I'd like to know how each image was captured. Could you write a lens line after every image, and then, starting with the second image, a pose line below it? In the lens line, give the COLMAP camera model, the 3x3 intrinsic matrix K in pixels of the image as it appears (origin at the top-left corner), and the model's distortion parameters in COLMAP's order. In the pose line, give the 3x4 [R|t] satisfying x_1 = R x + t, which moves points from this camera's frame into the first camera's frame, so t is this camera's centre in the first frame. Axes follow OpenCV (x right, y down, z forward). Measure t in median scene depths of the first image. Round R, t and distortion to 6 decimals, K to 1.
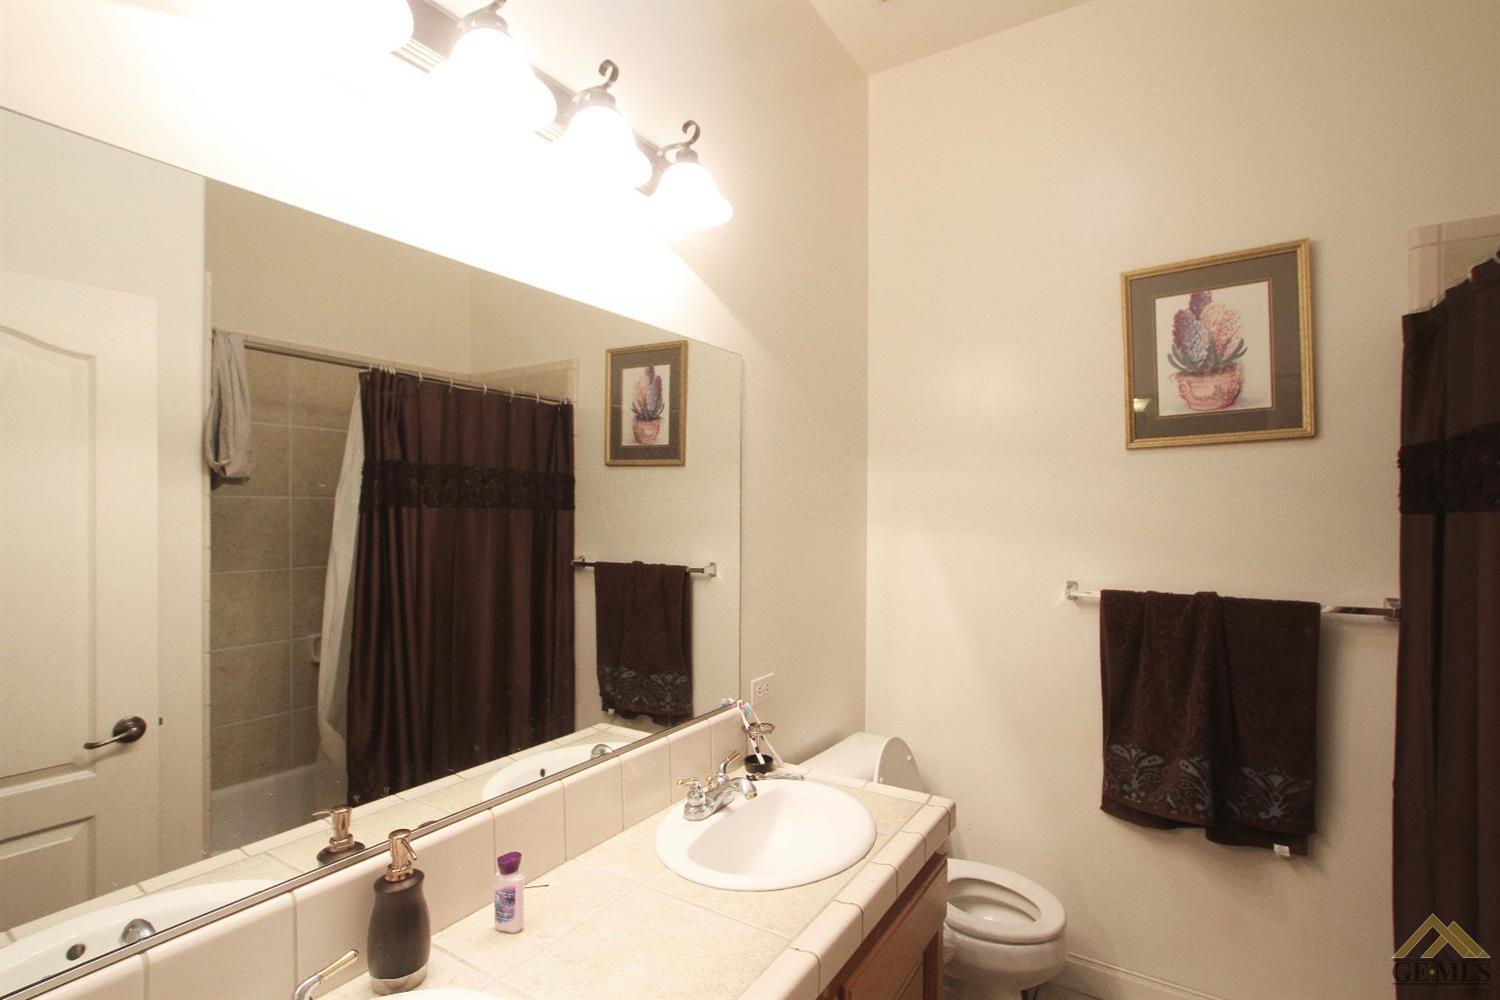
lens RADIAL K [[719.6, 0, 748.4], [0, 719.6, 503.6], [0, 0, 1]] dist [-0.010815, 0.003192]
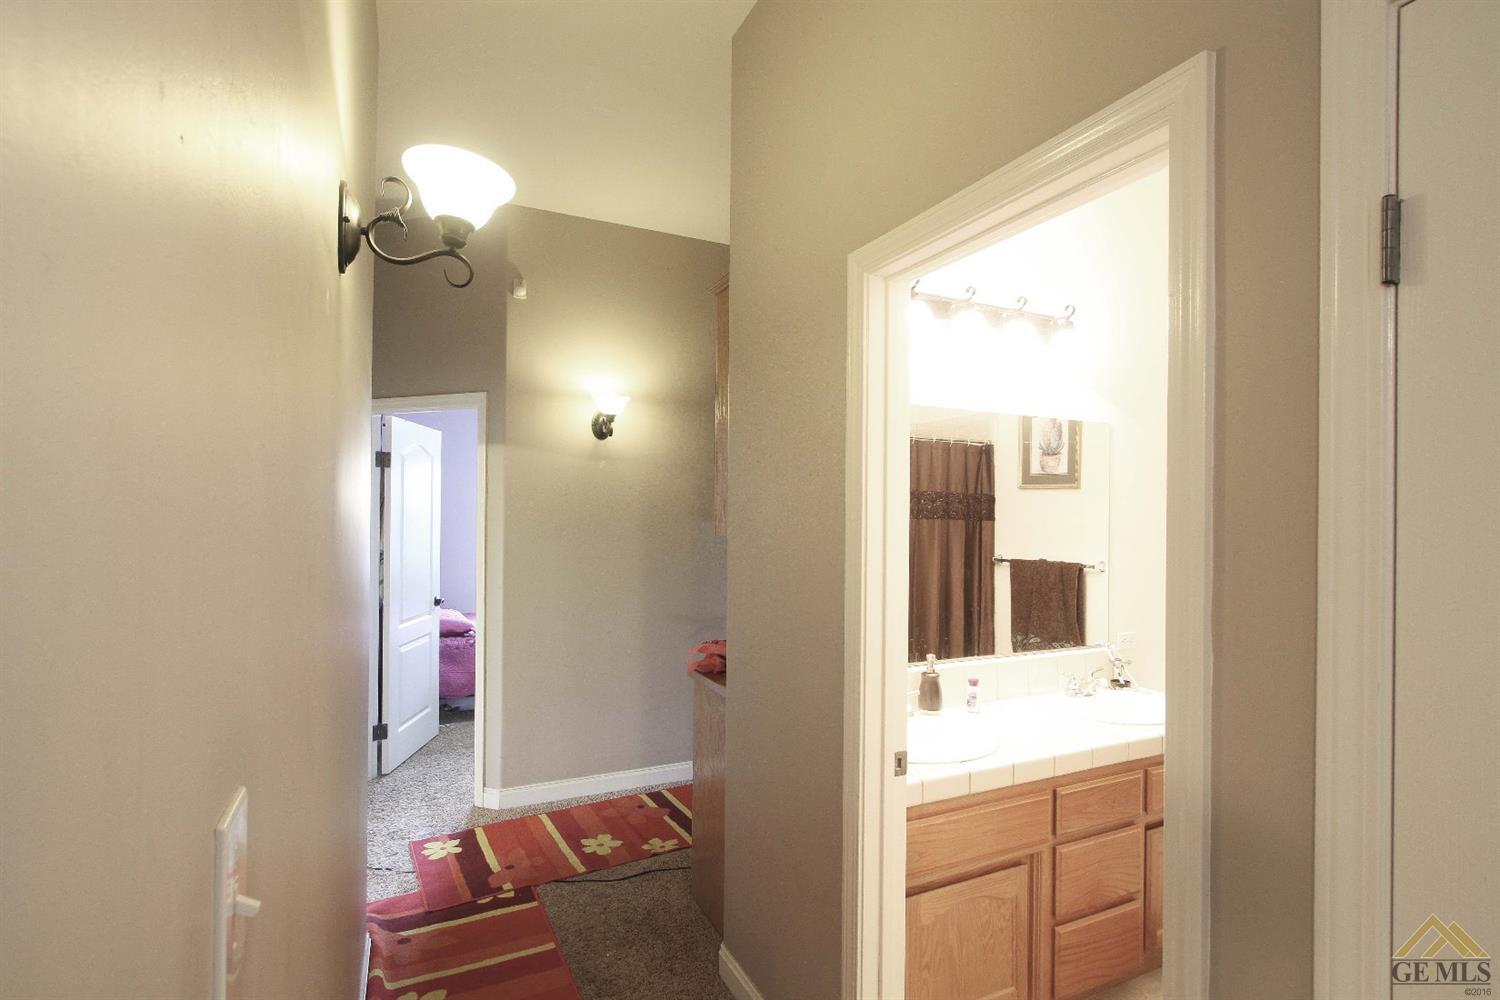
lens RADIAL K [[719.6, 0, 753.1], [0, 719.6, 512.5], [0, 0, 1]] dist [-0.010815, 0.003192]
pose [[0.853929, 0.002664, -0.520383, 0.085741], [-0.003600, 0.999993, -0.000789, -0.004857], [0.520377, 0.002547, 0.853933, -0.451526]]
